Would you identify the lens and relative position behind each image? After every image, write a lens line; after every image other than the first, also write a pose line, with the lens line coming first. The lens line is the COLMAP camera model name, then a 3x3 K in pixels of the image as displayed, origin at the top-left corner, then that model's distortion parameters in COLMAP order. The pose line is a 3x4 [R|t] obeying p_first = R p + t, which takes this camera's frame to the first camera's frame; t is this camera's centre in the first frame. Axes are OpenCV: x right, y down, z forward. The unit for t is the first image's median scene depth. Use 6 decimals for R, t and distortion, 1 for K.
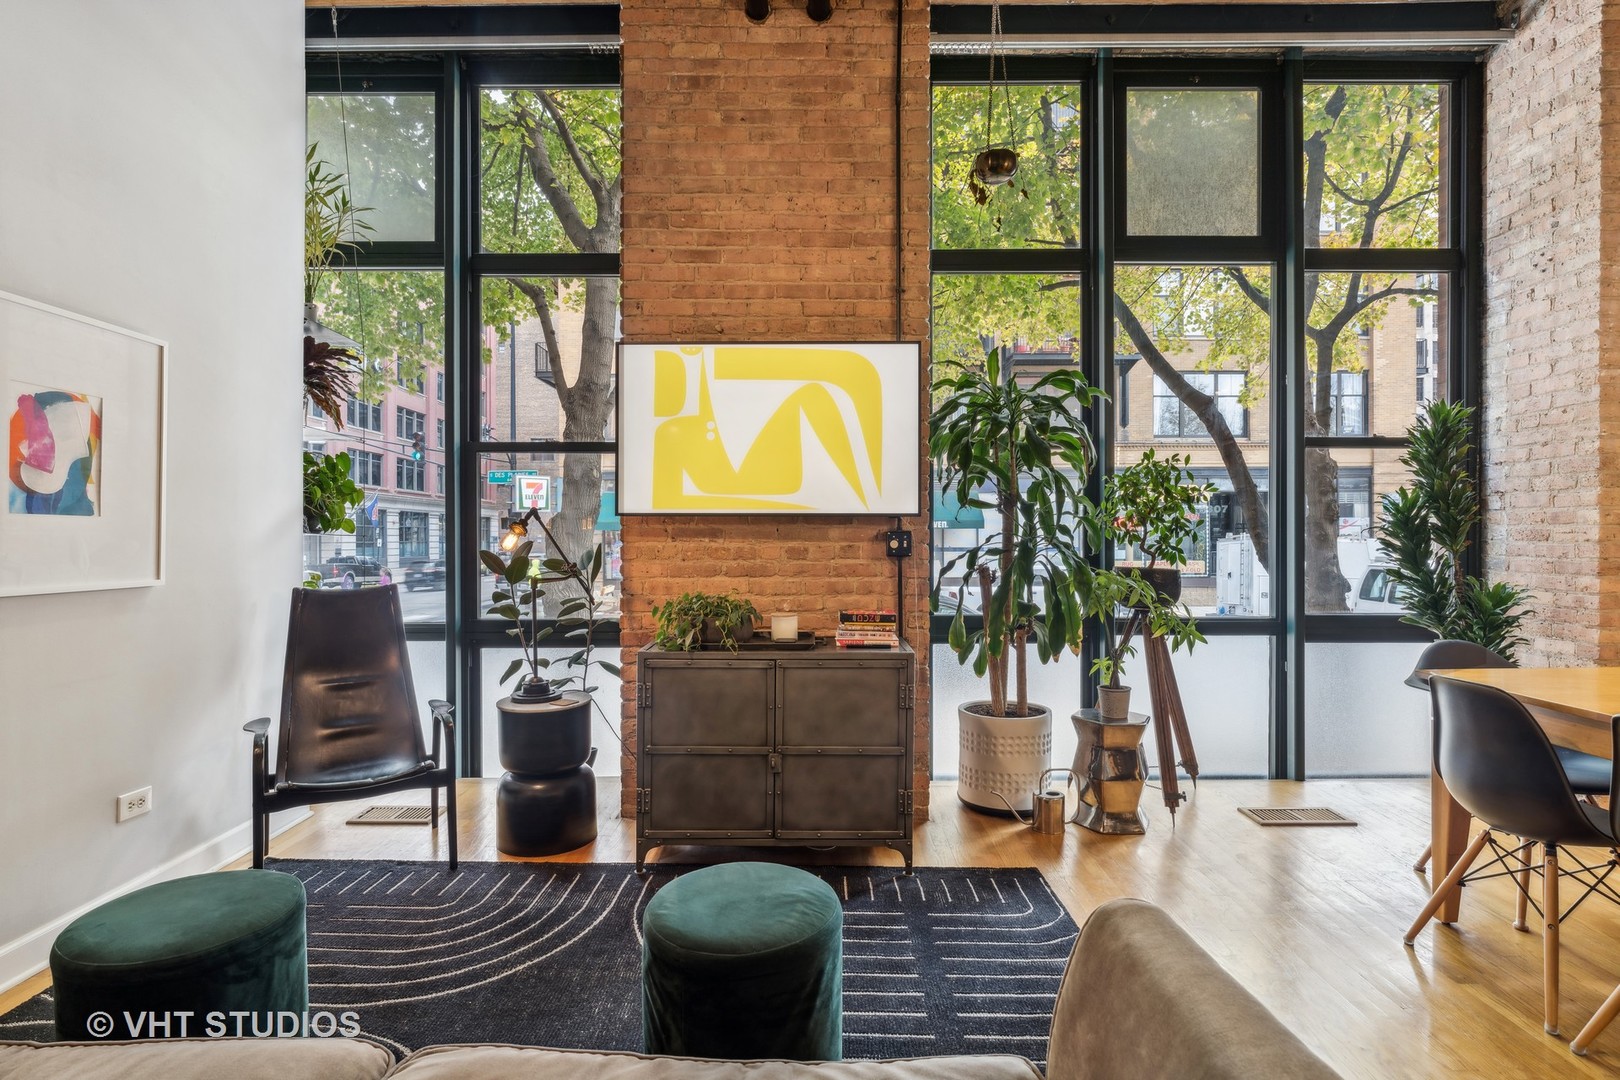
lens RADIAL K [[808.4, 0, 803.9], [0, 808.4, 542.0], [0, 0, 1]] dist [-0.006114, 0.003020]
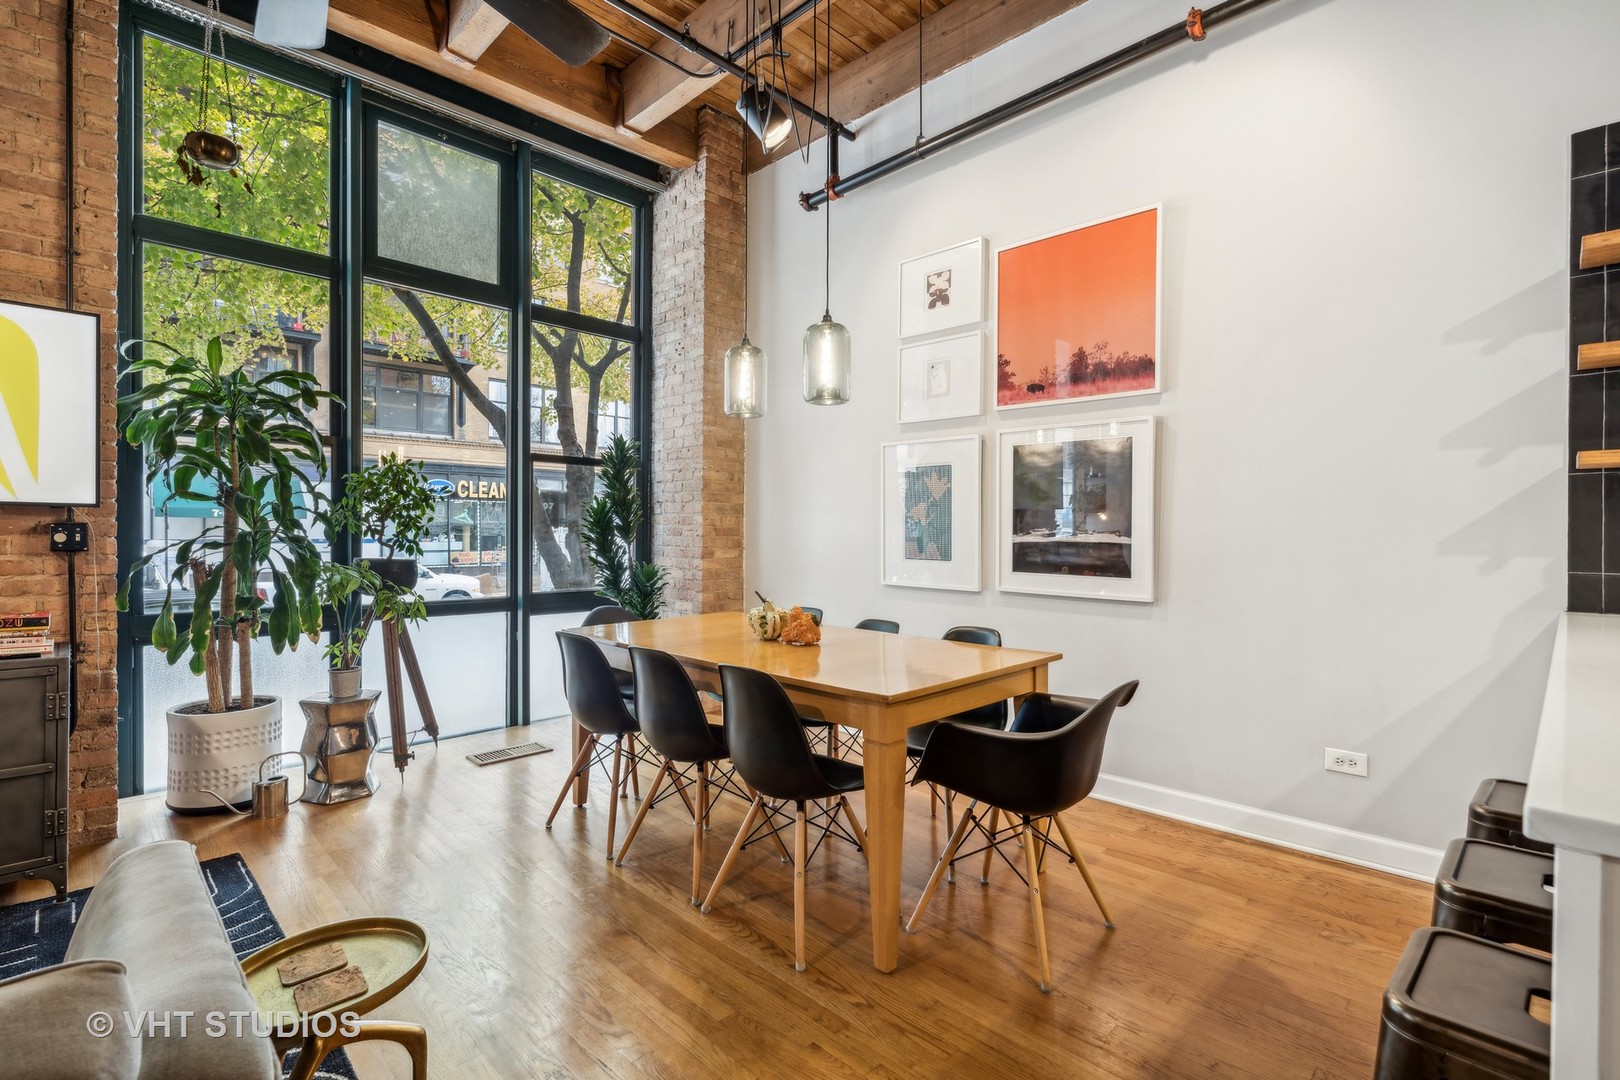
lens RADIAL K [[745.1, 0, 802.6], [0, 745.1, 539.3], [0, 0, 1]] dist [0.000318, -0.001626]
pose [[0.704814, -0.001097, 0.709391, 0.104907], [-0.004850, 0.999968, 0.006366, -0.004498], [-0.709375, -0.007927, 0.704786, -0.149133]]
